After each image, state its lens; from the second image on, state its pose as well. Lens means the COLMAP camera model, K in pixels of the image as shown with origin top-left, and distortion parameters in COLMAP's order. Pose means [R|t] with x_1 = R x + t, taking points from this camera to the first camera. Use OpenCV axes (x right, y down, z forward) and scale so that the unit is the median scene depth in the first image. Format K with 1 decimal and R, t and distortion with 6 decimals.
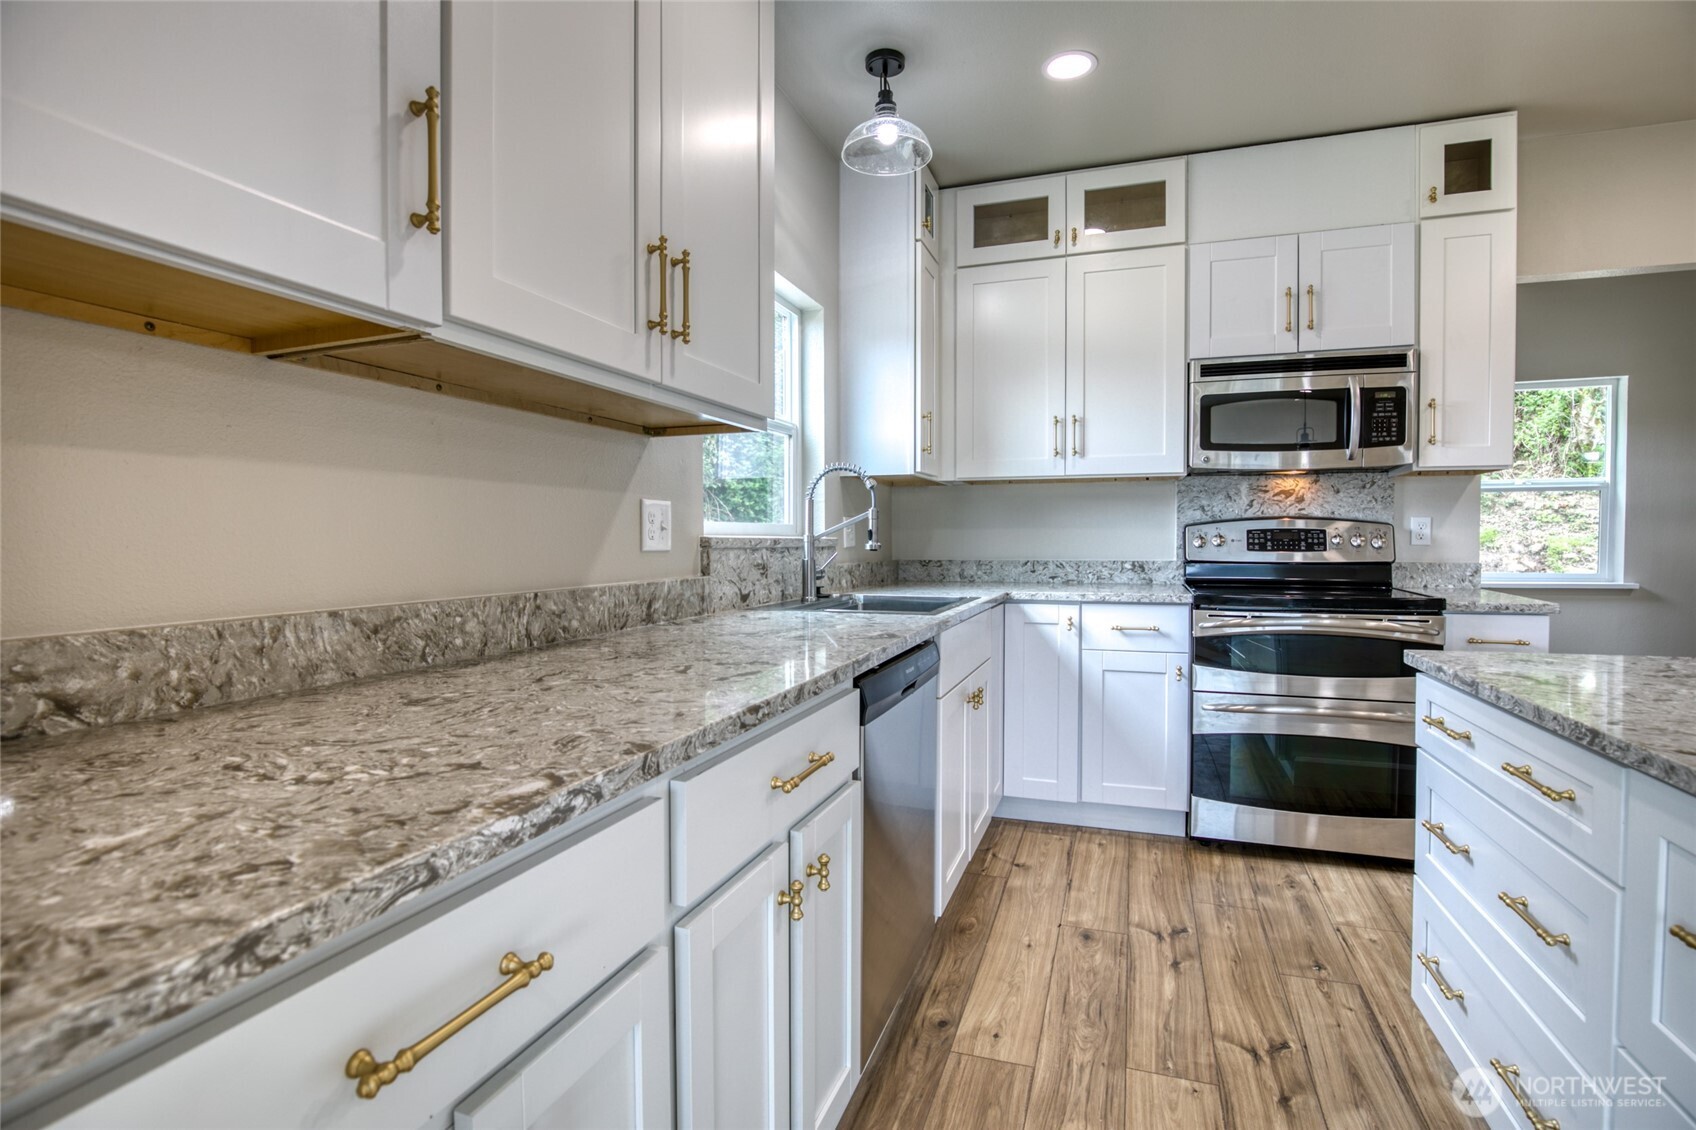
lens RADIAL K [[802.6, 0, 819.6], [0, 802.6, 558.9], [0, 0, 1]] dist [-0.035988, 0.005543]
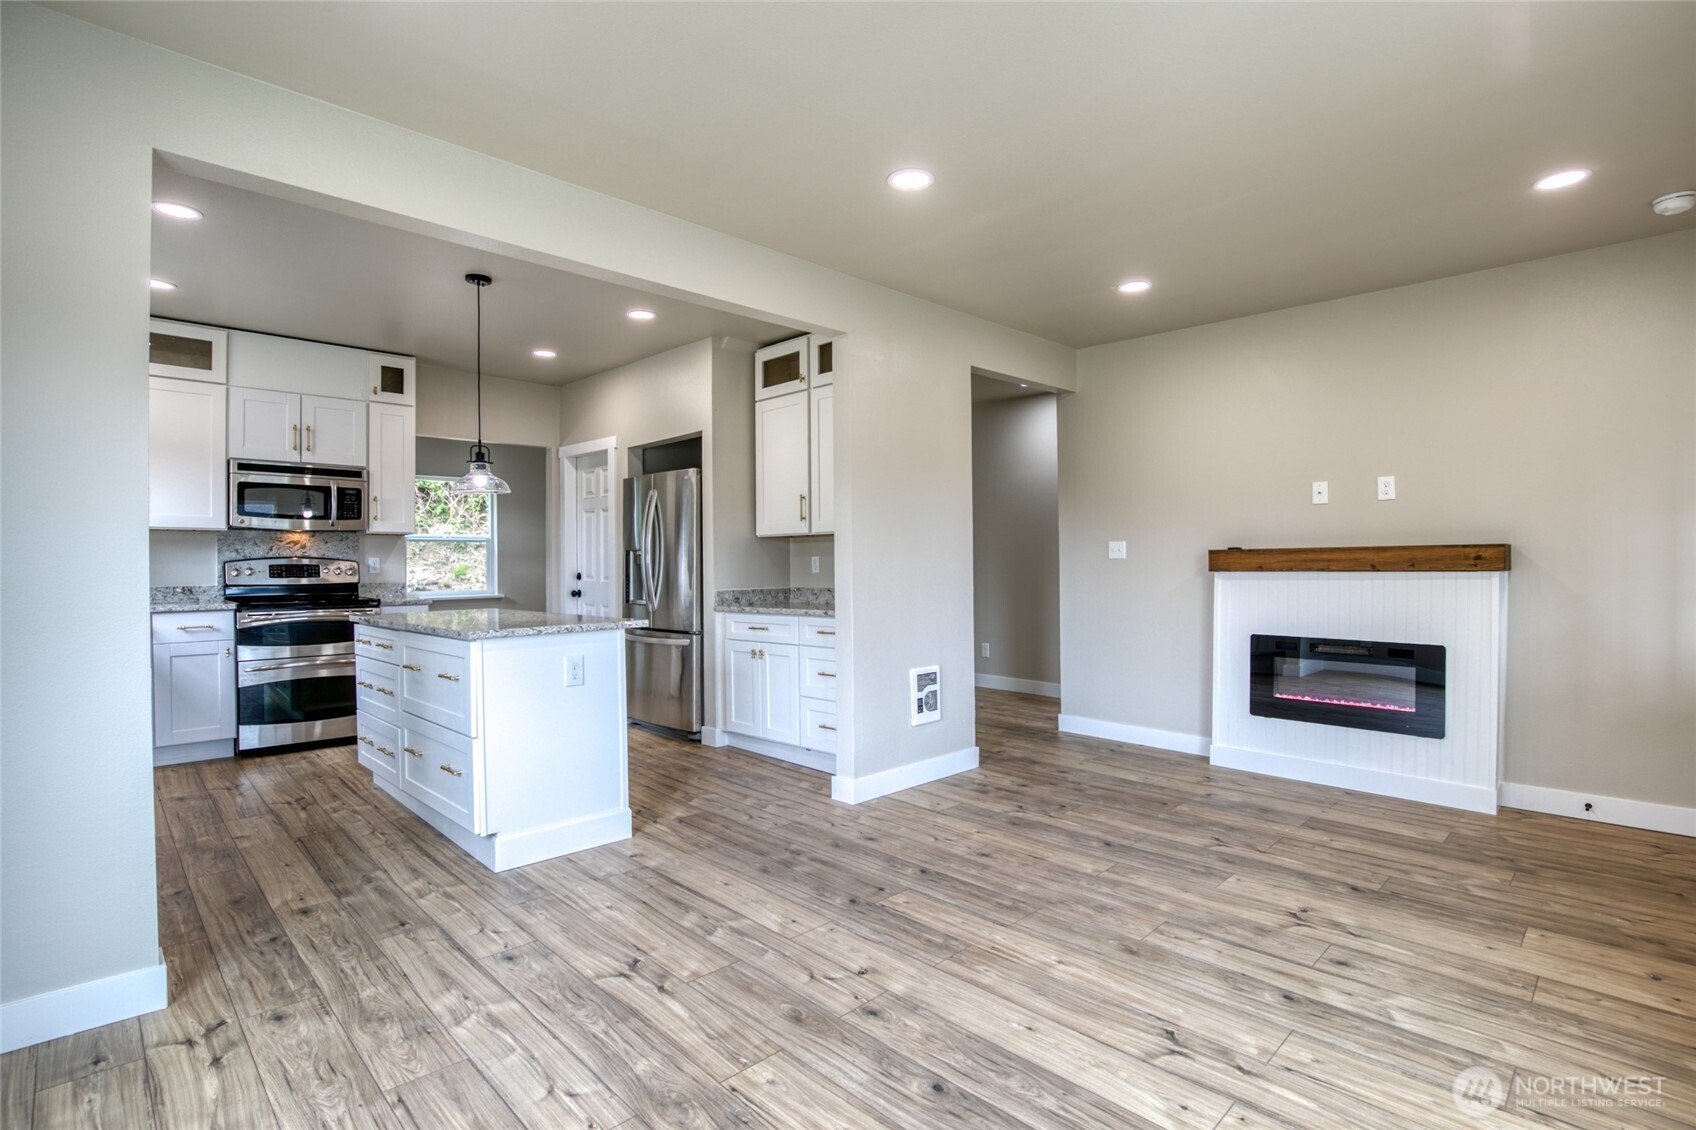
lens RADIAL K [[842.2, 0, 916.8], [0, 842.2, 563.4], [0, 0, 1]] dist [-0.039416, 0.006792]
pose [[0.384449, -0.000581, 0.923146, -0.571789], [0.033857, 0.999336, -0.013471, 0.031253], [-0.922525, 0.036433, 0.384214, -0.977610]]
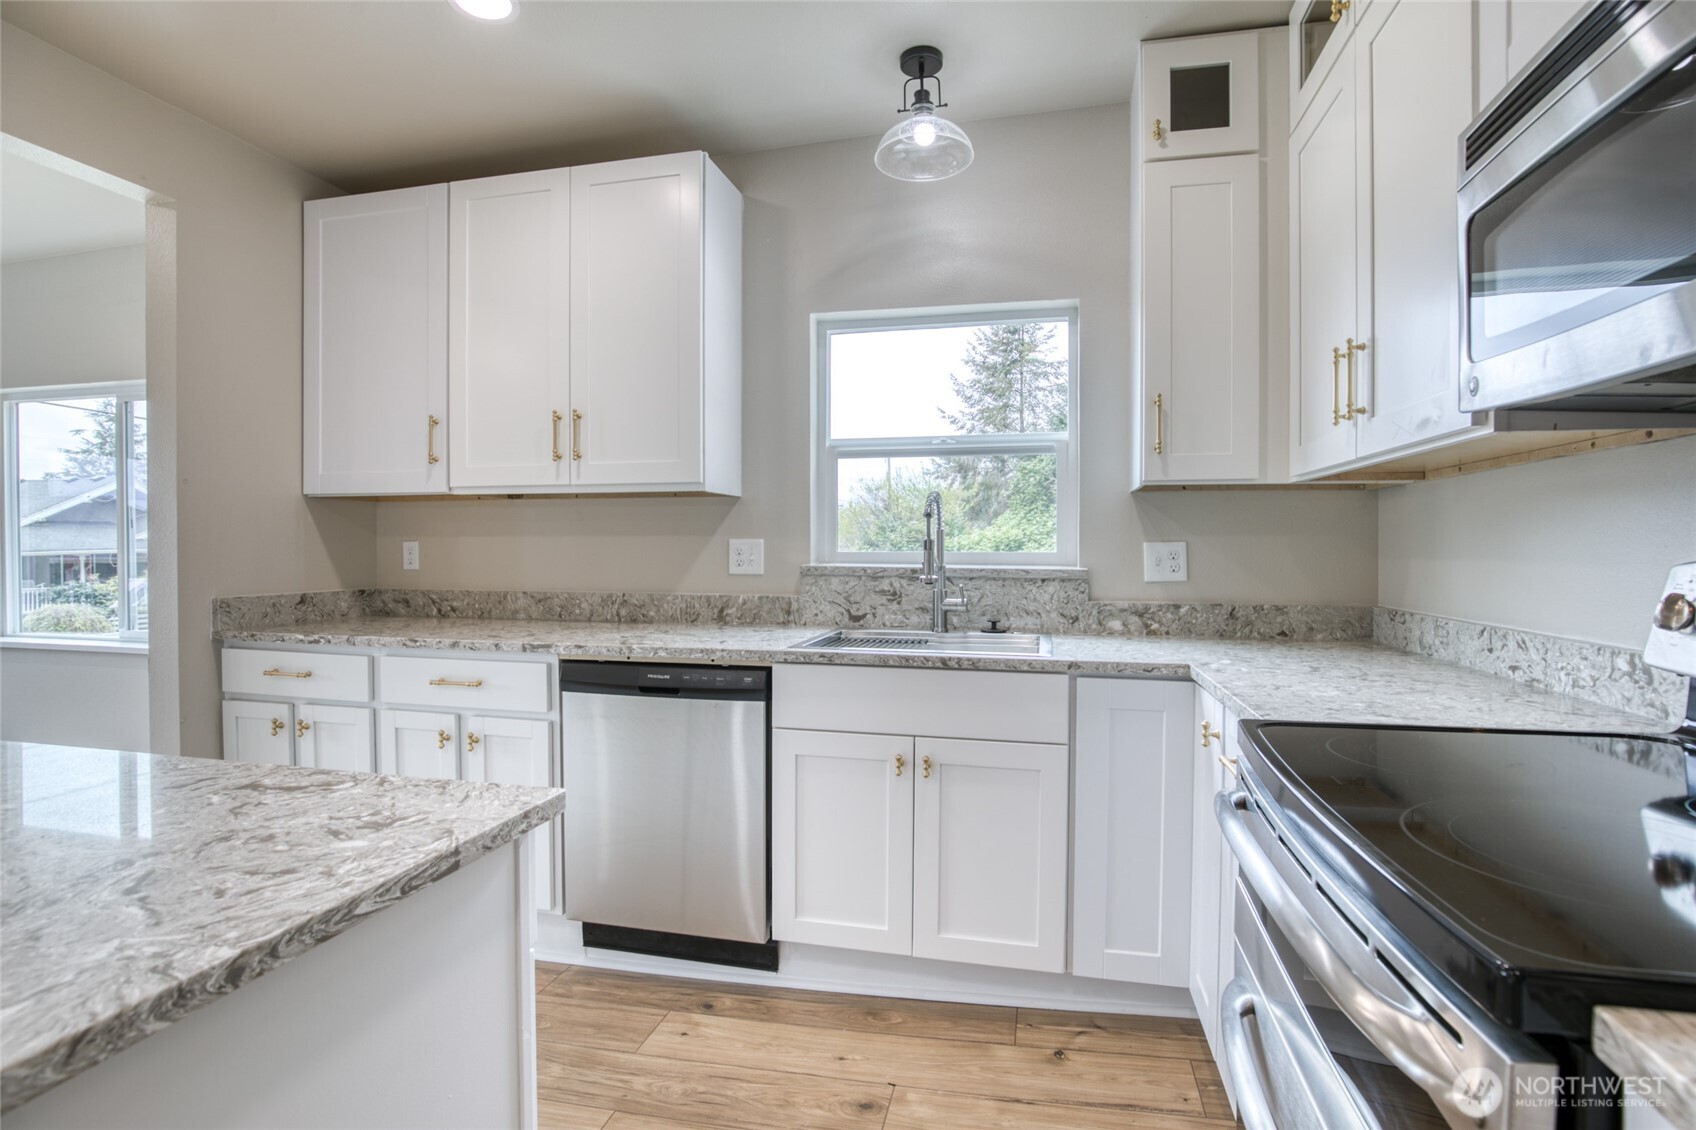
lens RADIAL K [[802.6, 0, 892.2], [0, 802.6, 559.0], [0, 0, 1]] dist [-0.035988, 0.005543]
pose [[0.146242, 0.018635, -0.989073, 0.882631], [-0.028842, 0.999478, 0.014566, -0.046424], [0.988828, 0.026396, 0.146703, 0.738894]]
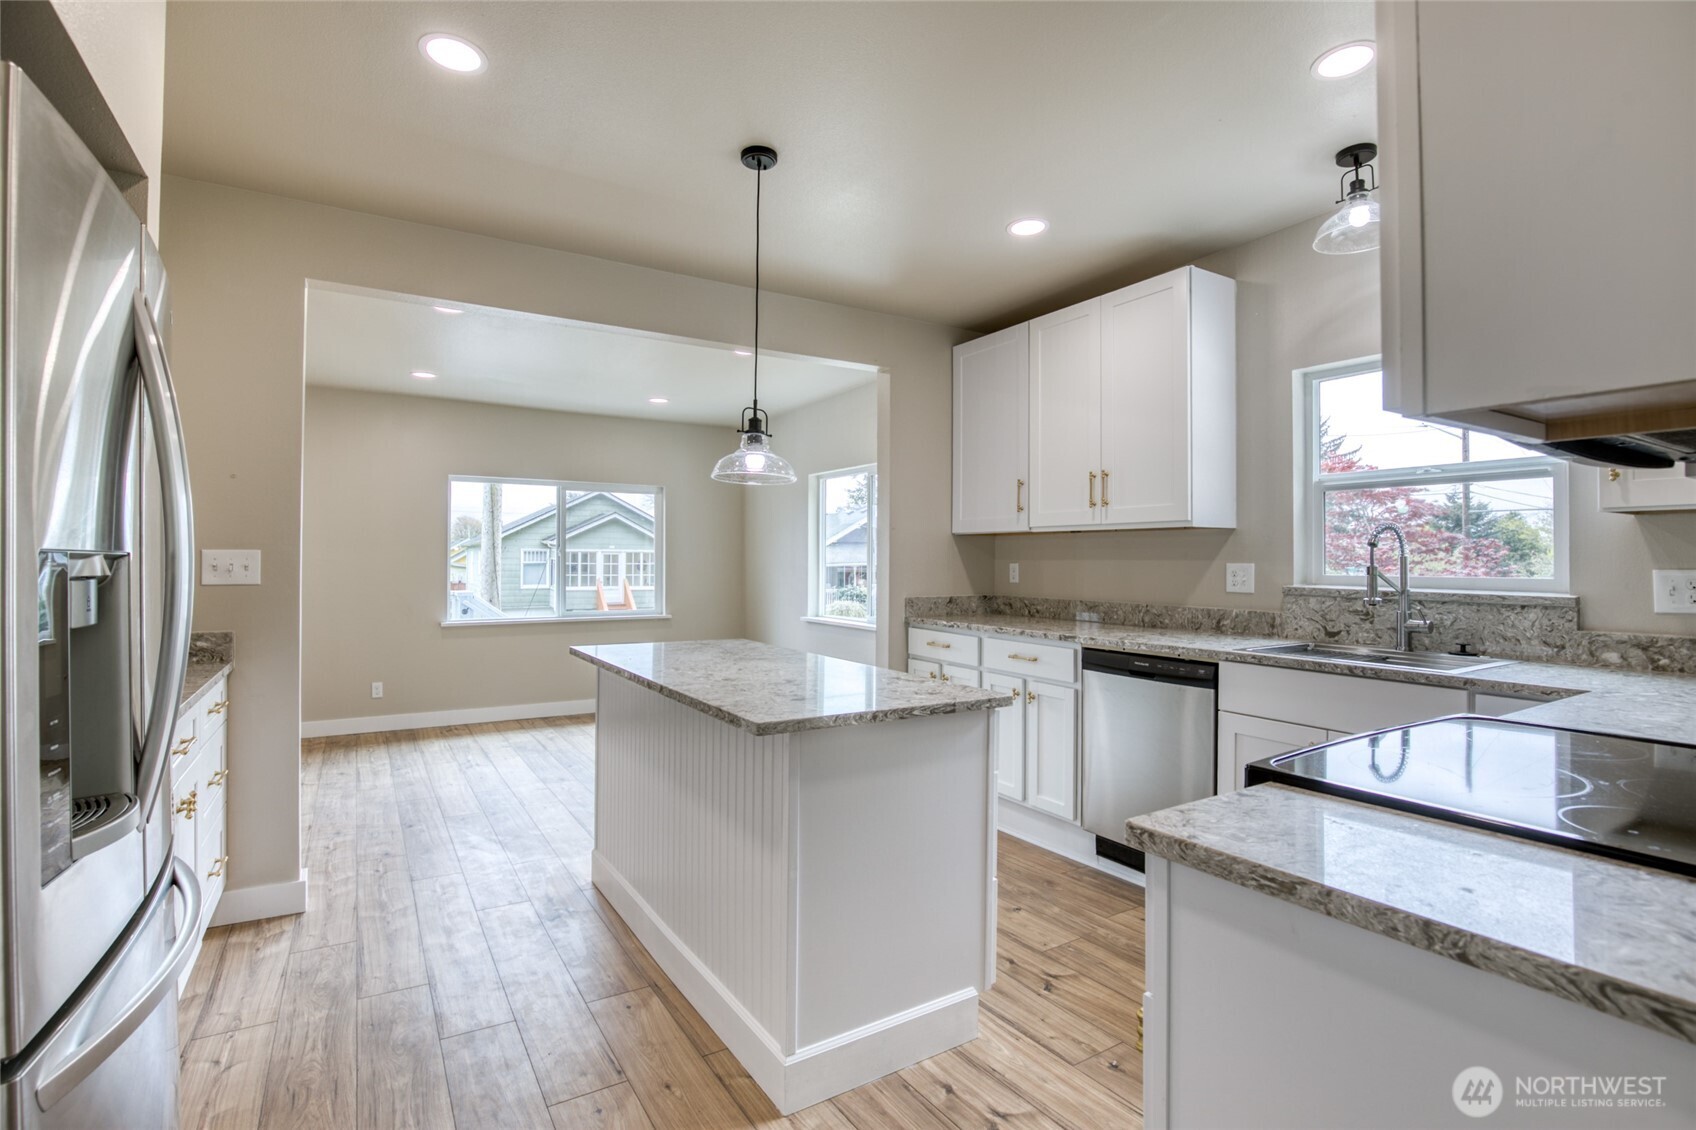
lens RADIAL K [[802.6, 0, 864.8], [0, 802.6, 556.5], [0, 0, 1]] dist [-0.035988, 0.005543]
pose [[-0.608147, -0.001781, -0.793823, 1.169994], [-0.022663, 0.999629, 0.015120, -0.067554], [0.793501, 0.027186, -0.607961, 0.989130]]
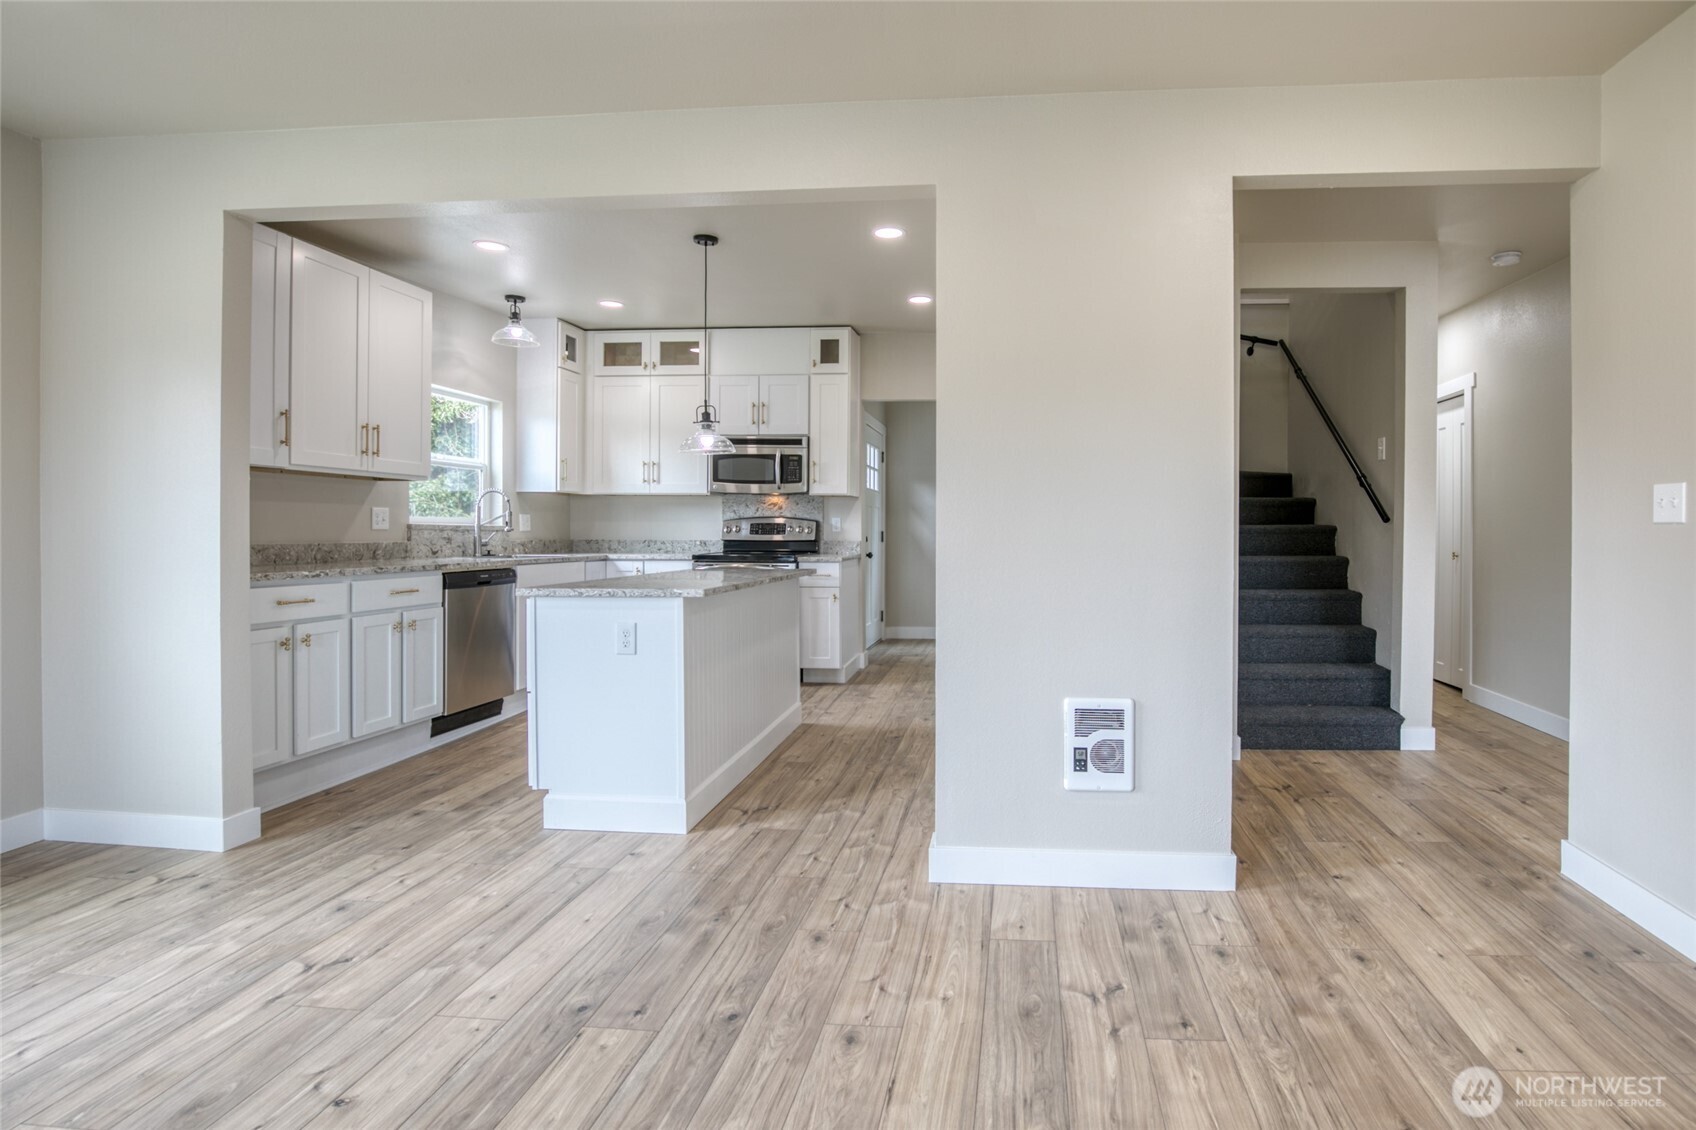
lens RADIAL K [[882.3, 0, 950.8], [0, 882.3, 536.2], [0, 0, 1]] dist [-0.028157, 0.001464]
pose [[0.965328, 0.006777, 0.260952, 0.518648], [-0.001400, 0.999783, -0.020787, 0.042031], [-0.261037, 0.019701, 0.965128, -1.322319]]
